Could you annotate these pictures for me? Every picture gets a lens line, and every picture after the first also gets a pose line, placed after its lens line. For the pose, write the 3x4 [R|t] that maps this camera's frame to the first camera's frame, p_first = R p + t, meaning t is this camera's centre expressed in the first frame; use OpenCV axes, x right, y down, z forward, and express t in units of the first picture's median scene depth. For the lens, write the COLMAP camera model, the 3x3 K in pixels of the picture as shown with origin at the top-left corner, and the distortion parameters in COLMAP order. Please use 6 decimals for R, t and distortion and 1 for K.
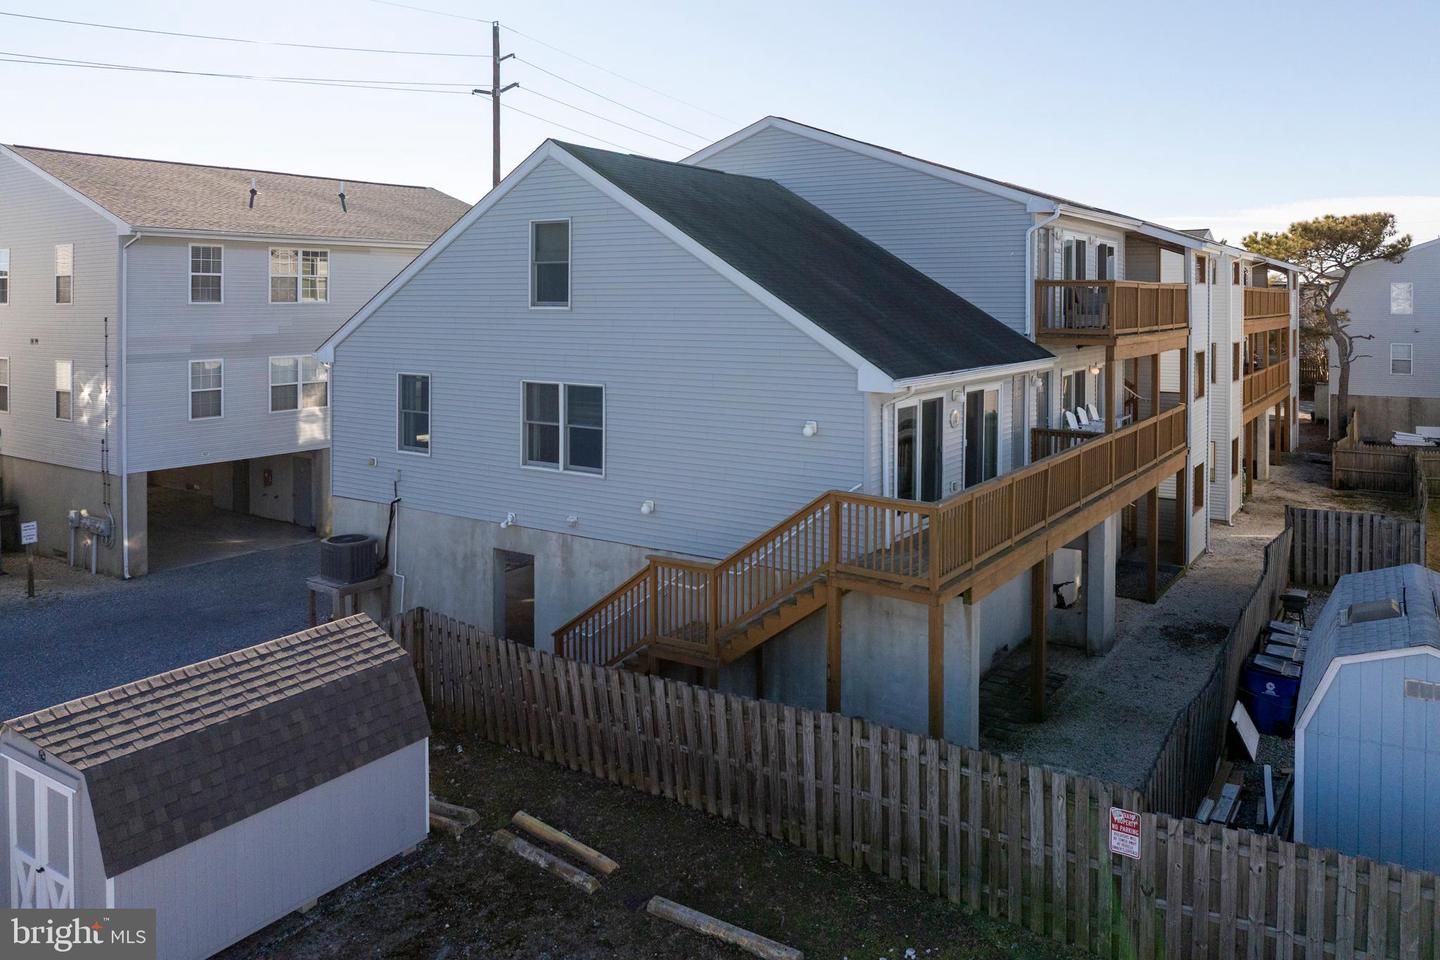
lens RADIAL K [[1044.0, 0, 745.0], [0, 1044.0, 325.4], [0, 0, 1]] dist [-0.015183, -0.008807]
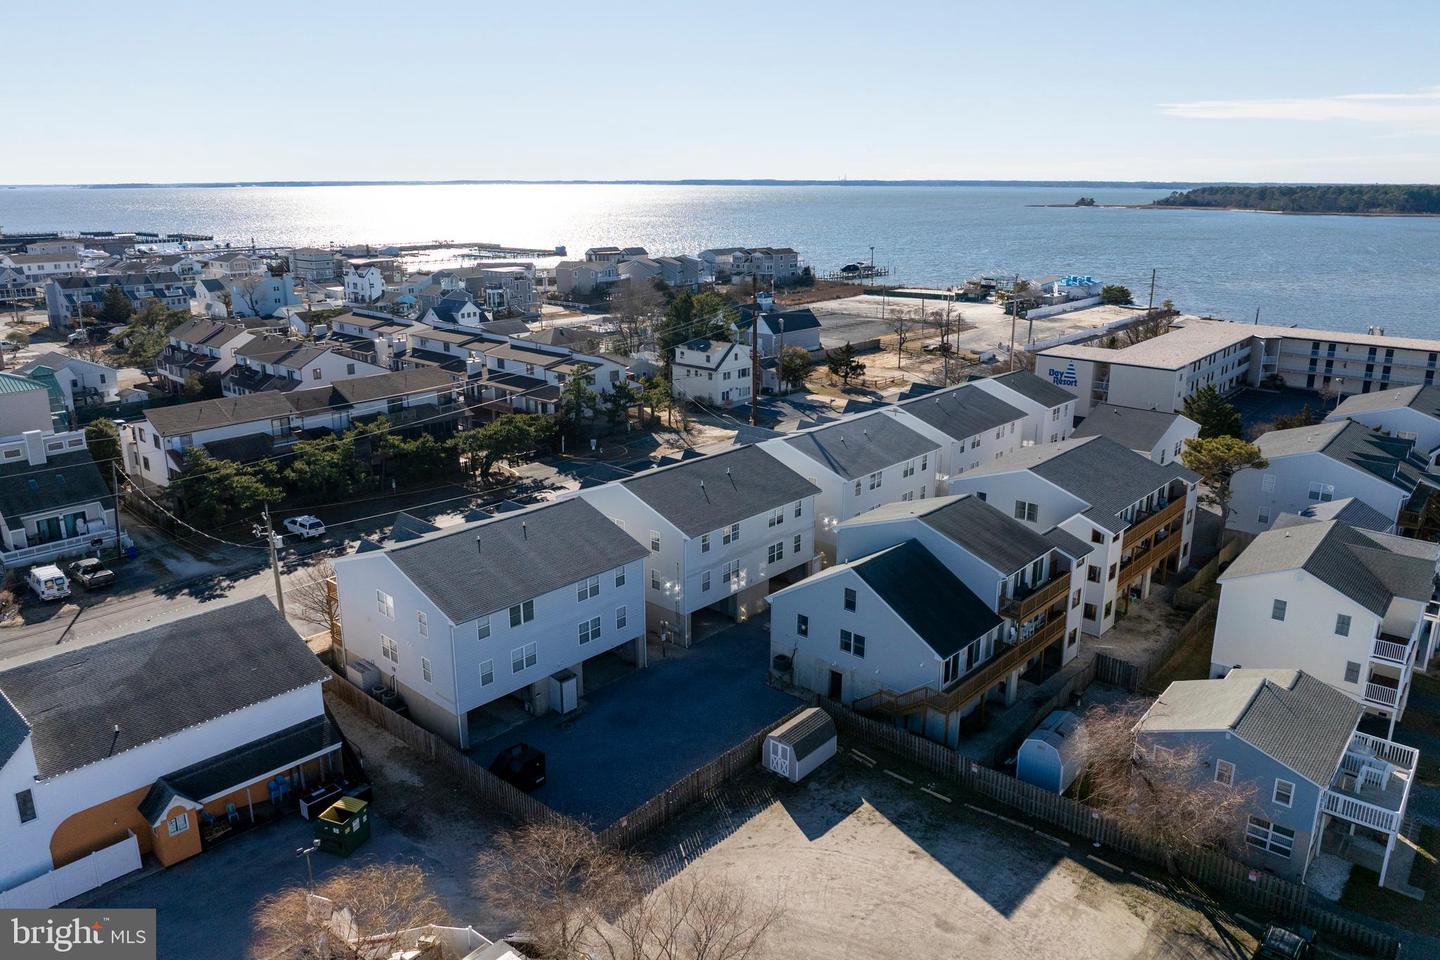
lens RADIAL K [[1029.7, 0, 709.2], [0, 1029.7, 479.2], [0, 0, 1]] dist [-0.021896, -0.020075]
pose [[0.986434, 0.042417, -0.158582, -0.123755], [0.002863, 0.961449, 0.274969, -1.410944], [0.164132, -0.271693, 0.948285, -2.260005]]
